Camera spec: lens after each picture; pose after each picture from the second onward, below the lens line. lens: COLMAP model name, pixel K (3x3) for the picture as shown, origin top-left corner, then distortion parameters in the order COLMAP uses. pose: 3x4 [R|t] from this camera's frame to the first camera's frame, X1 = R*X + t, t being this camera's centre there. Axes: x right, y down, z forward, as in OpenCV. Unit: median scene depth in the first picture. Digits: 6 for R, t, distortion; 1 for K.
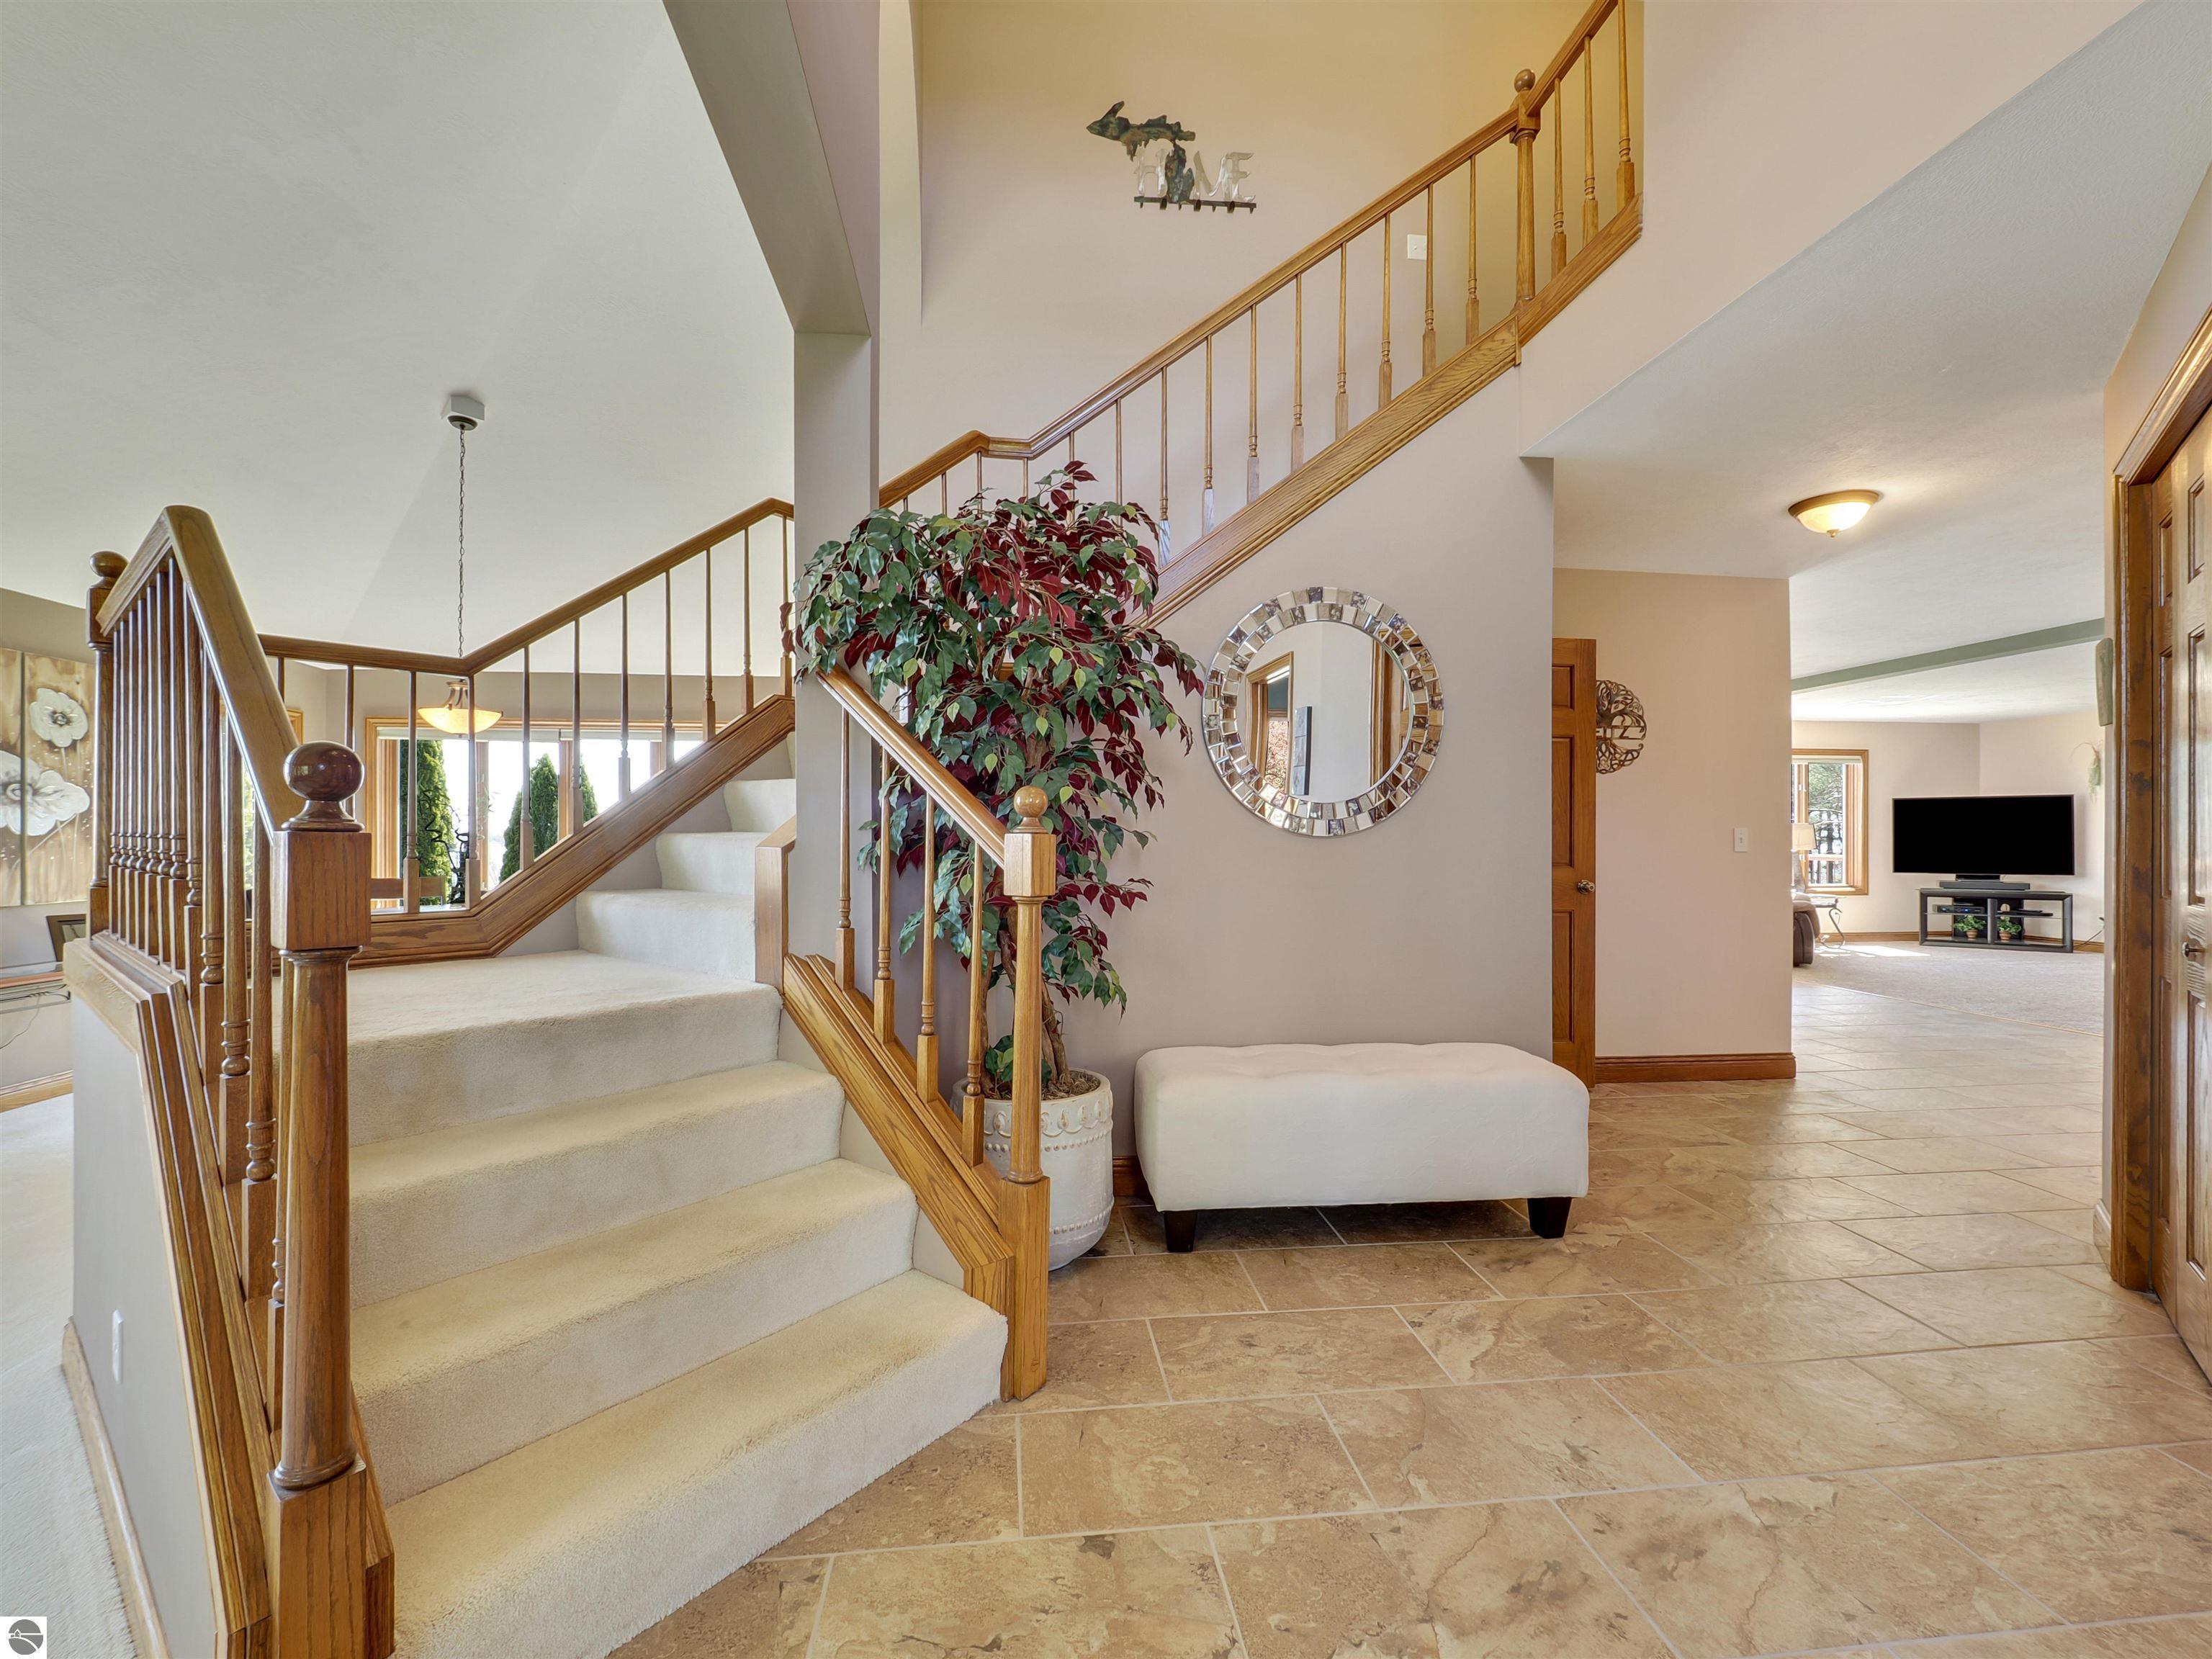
lens RADIAL K [[933.3, 0, 1106.0], [0, 933.3, 829.5], [0, 0, 1]] dist [-0.010562, 0.000230]
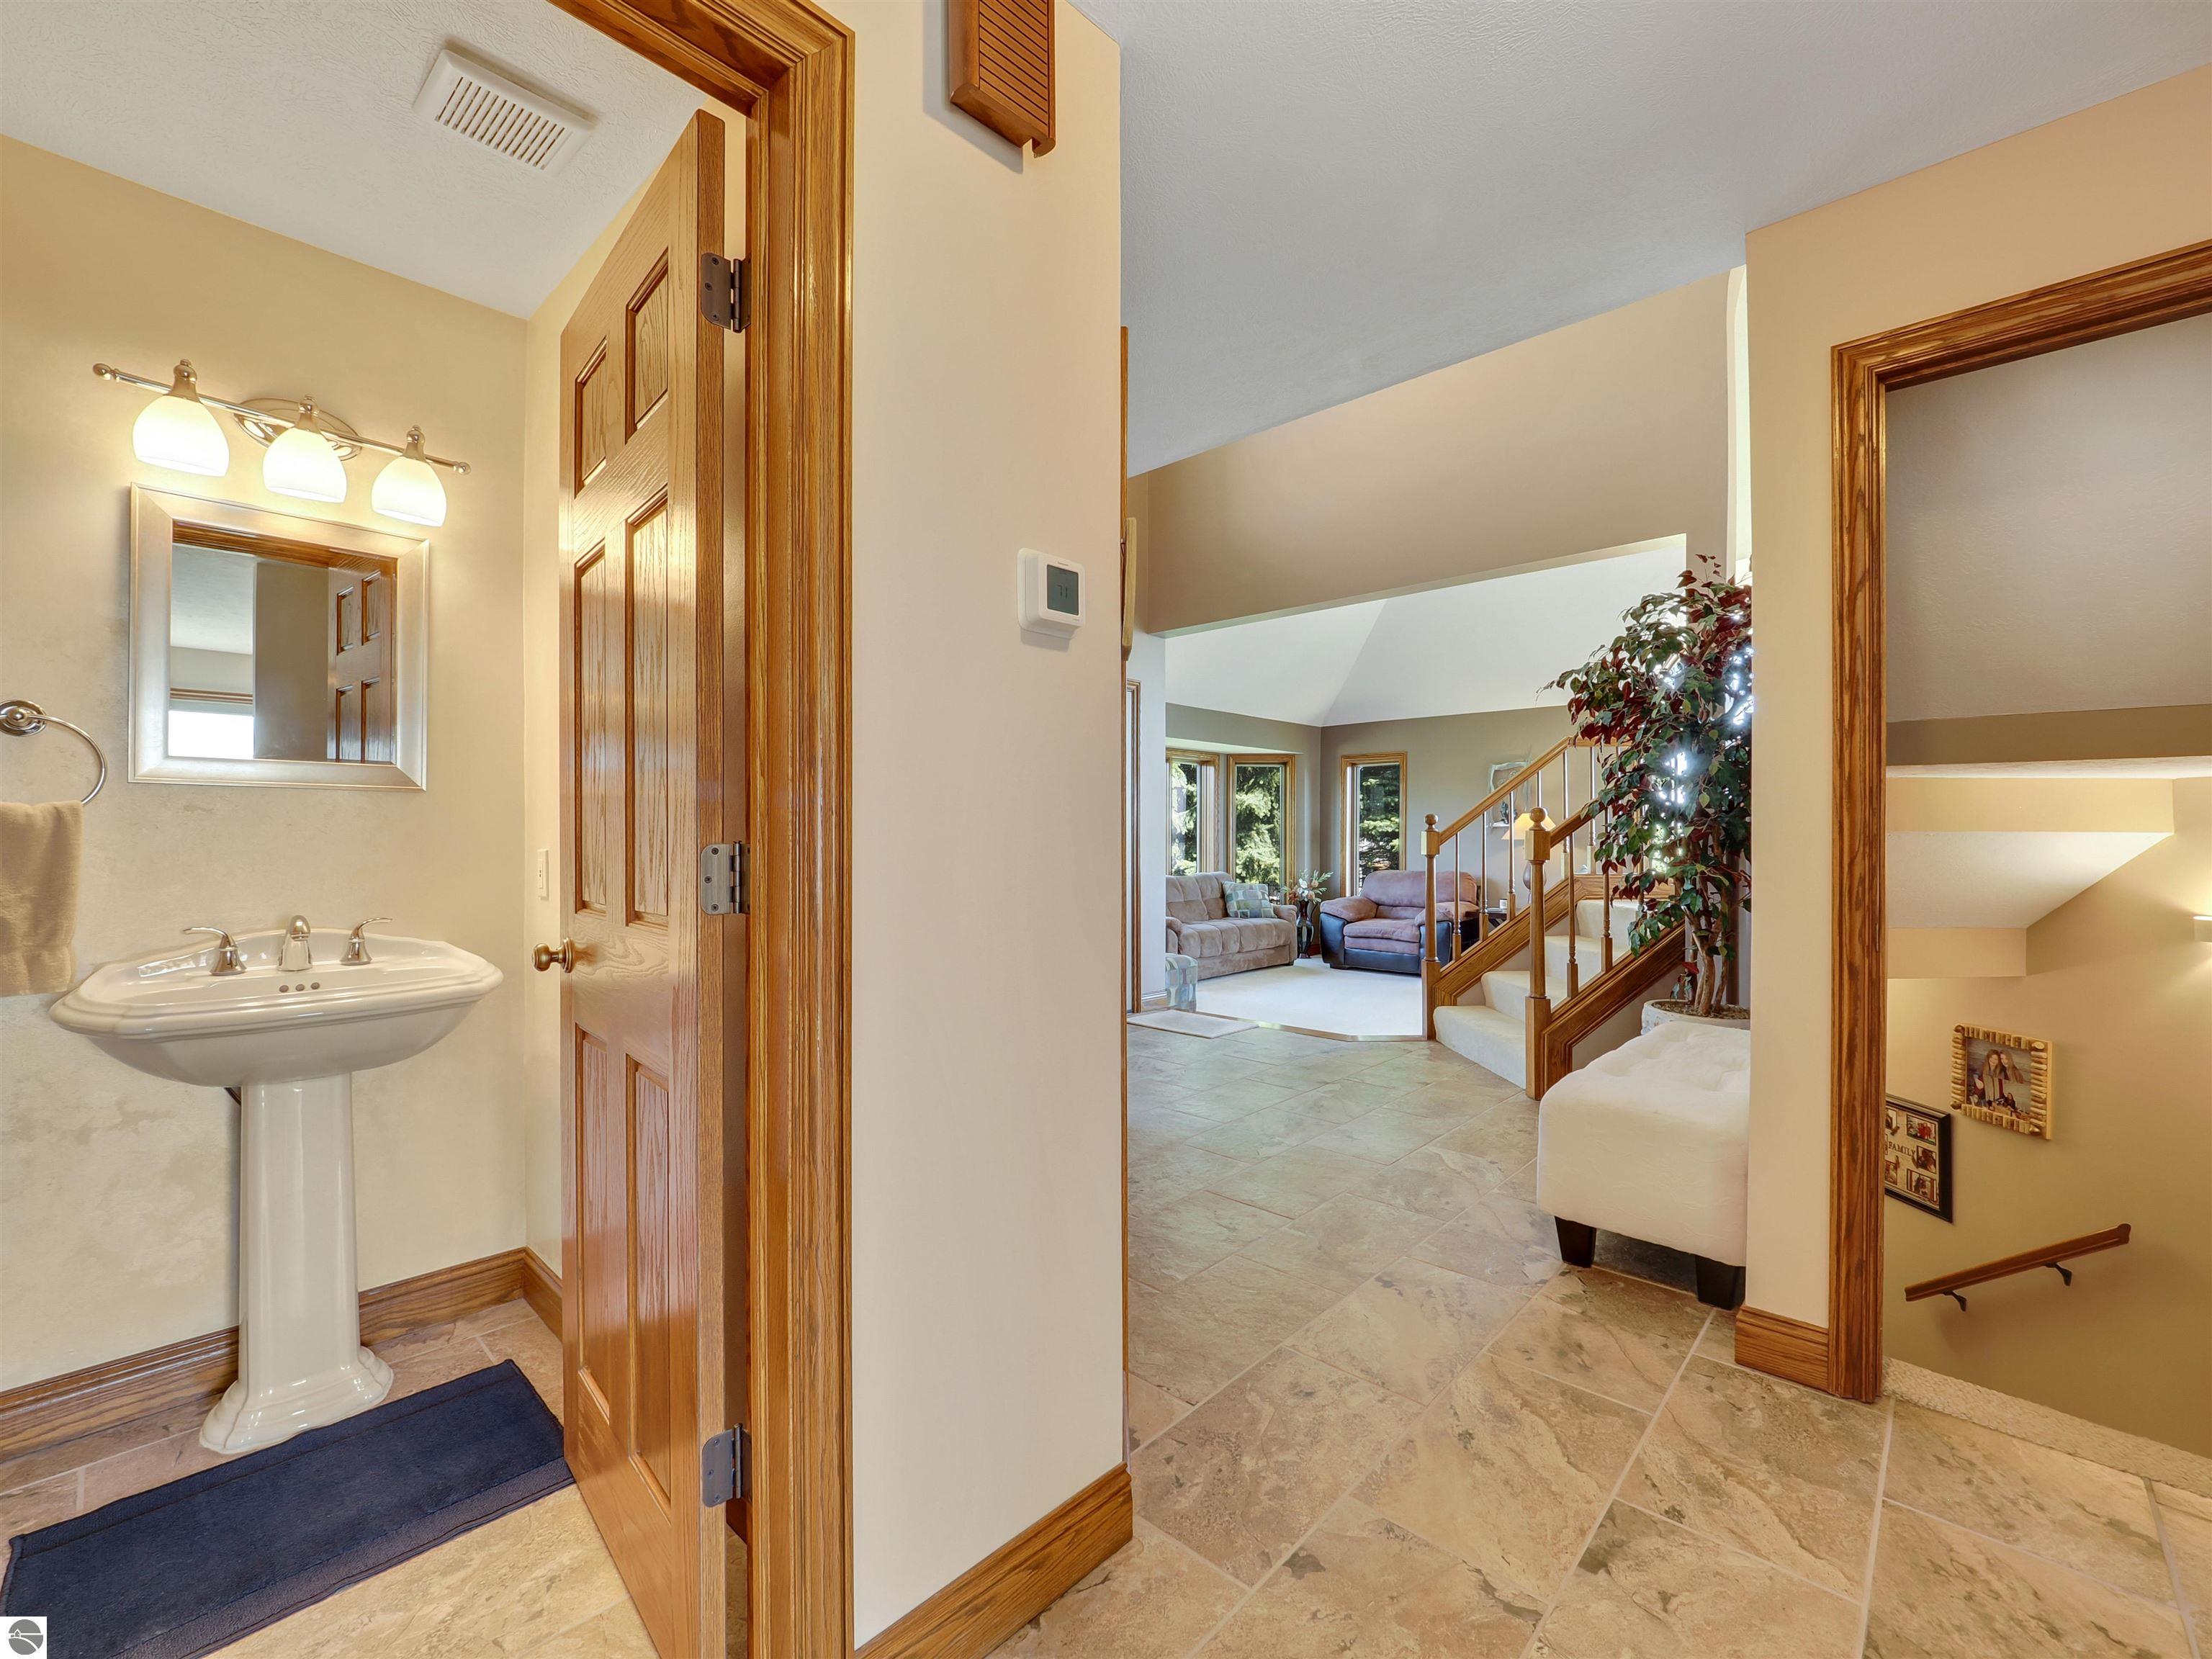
lens RADIAL K [[933.3, 0, 1106.0], [0, 933.3, 829.5], [0, 0, 1]] dist [-0.010562, 0.000230]
pose [[-0.753605, -0.006064, -0.657299, 1.756140], [0.001994, 0.999932, -0.011511, 0.024604], [0.657324, -0.009986, -0.753542, 1.706877]]
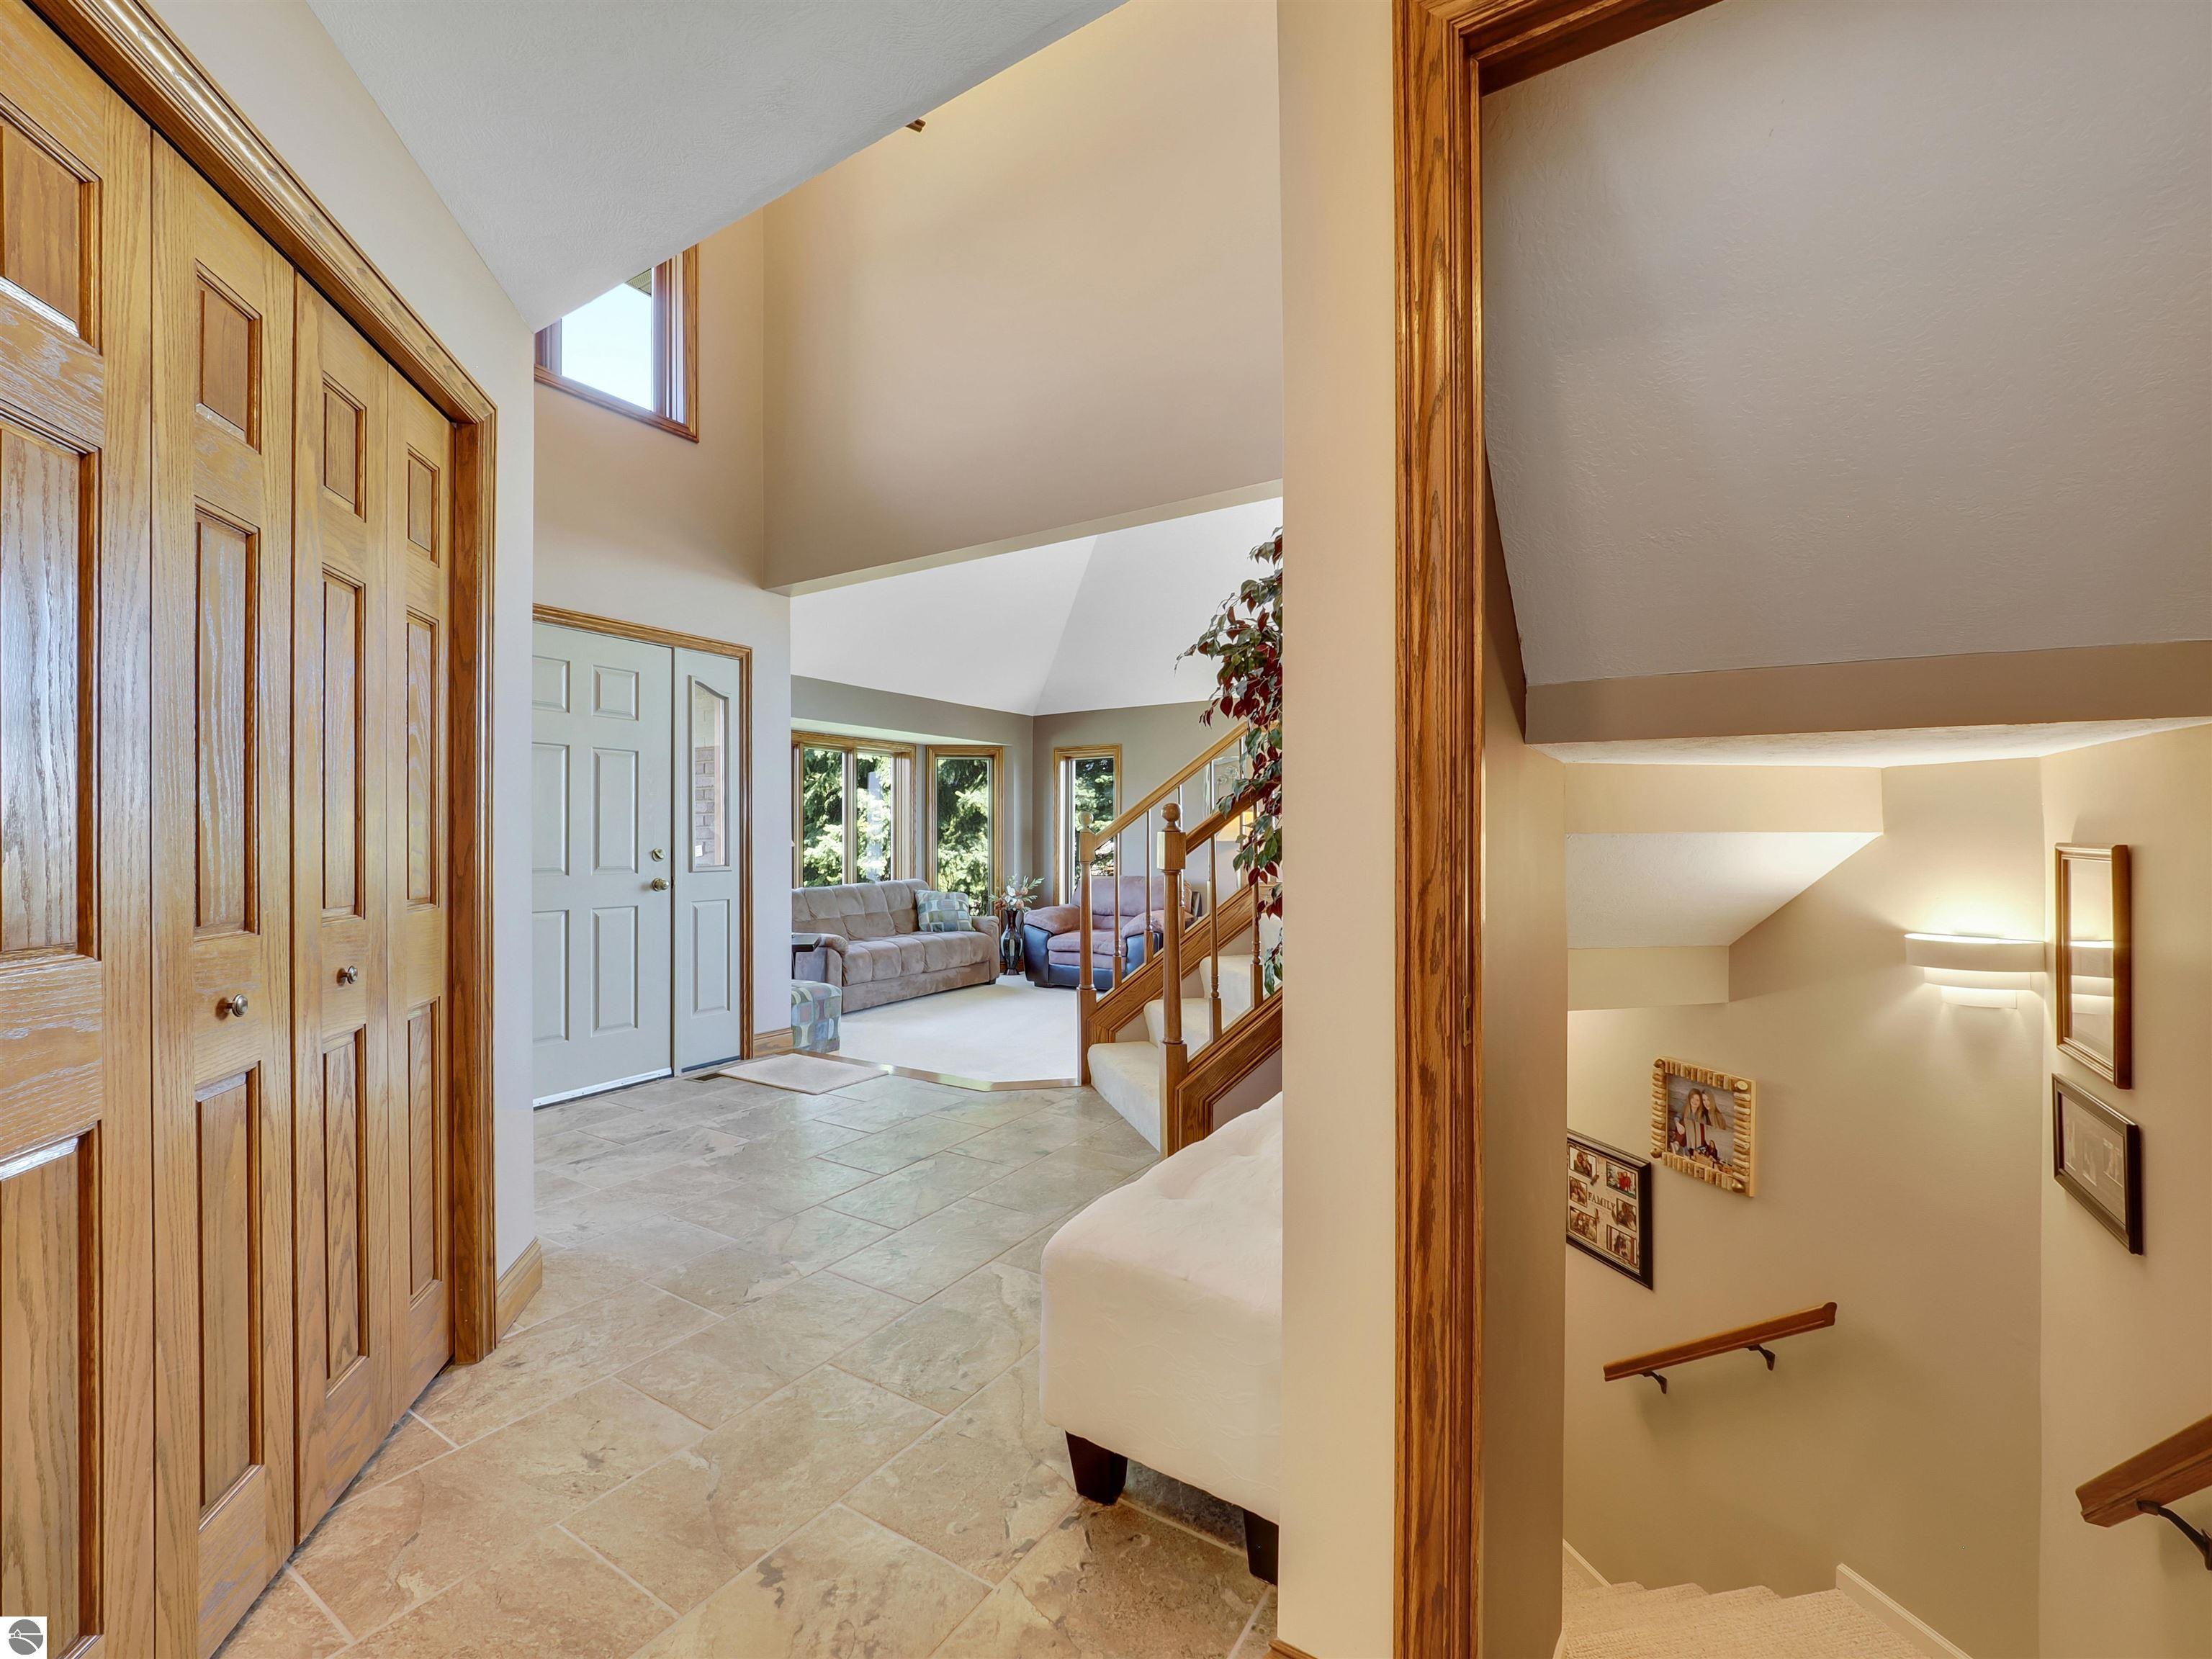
lens RADIAL K [[961.4, 0, 1016.7], [0, 961.4, 830.6], [0, 0, 1]] dist [-0.005423, -0.008366]
pose [[-0.659030, -0.004010, -0.752106, 1.200610], [0.005889, 0.999928, -0.010492, 0.019518], [0.752094, -0.011344, -0.658959, 1.685491]]
